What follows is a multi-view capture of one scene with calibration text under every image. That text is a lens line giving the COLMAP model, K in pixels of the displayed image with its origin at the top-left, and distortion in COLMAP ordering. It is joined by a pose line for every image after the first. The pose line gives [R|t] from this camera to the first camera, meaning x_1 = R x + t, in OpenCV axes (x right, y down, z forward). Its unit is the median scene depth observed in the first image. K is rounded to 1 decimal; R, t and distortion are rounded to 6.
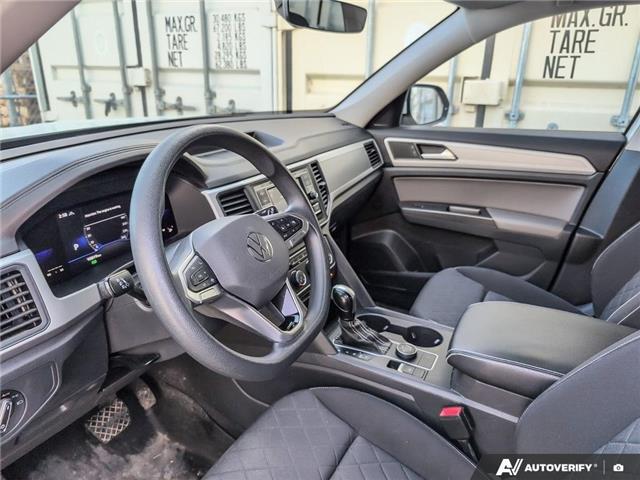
lens RADIAL K [[462.8, 0, 315.4], [0, 462.8, 240.8], [0, 0, 1]] dist [-0.009367, 0.000399]
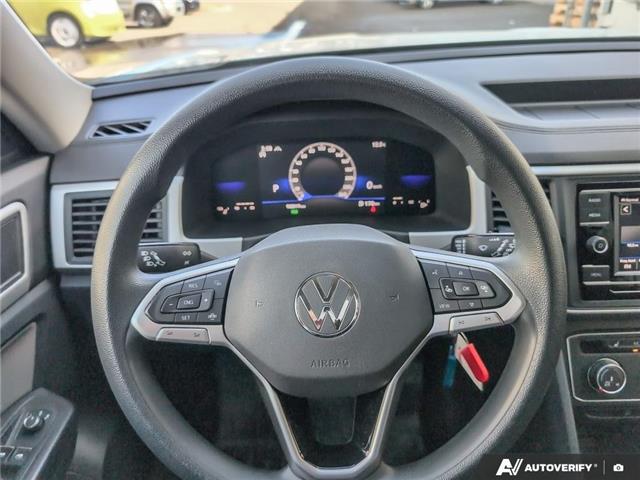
lens RADIAL K [[462.8, 0, 315.4], [0, 462.8, 240.8], [0, 0, 1]] dist [-0.009367, 0.000399]
pose [[0.436277, 0.413861, -0.798988, 0.112313], [-0.258223, 0.908185, 0.329424, -0.095125], [0.861965, 0.062597, 0.503089, 0.306661]]
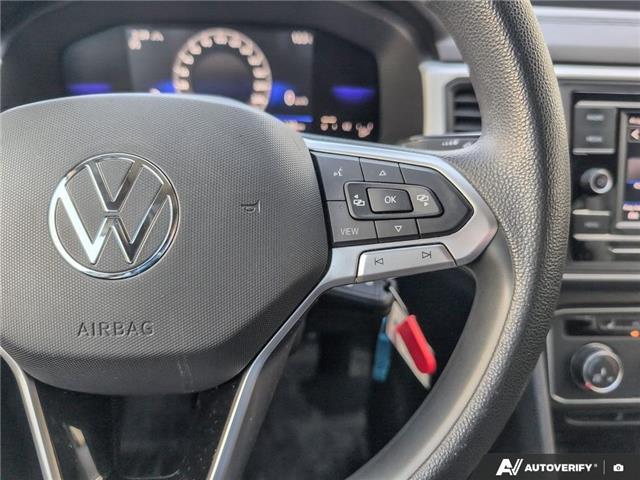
lens RADIAL K [[488.7, 0, 320.0], [0, 488.7, 240.0], [0, 0, 1]] dist [-0.025801, -0.000328]
pose [[0.484603, 0.451261, -0.749349, 0.066369], [-0.316895, 0.889035, 0.330444, -0.046378], [0.815314, 0.077331, 0.573831, 0.395959]]
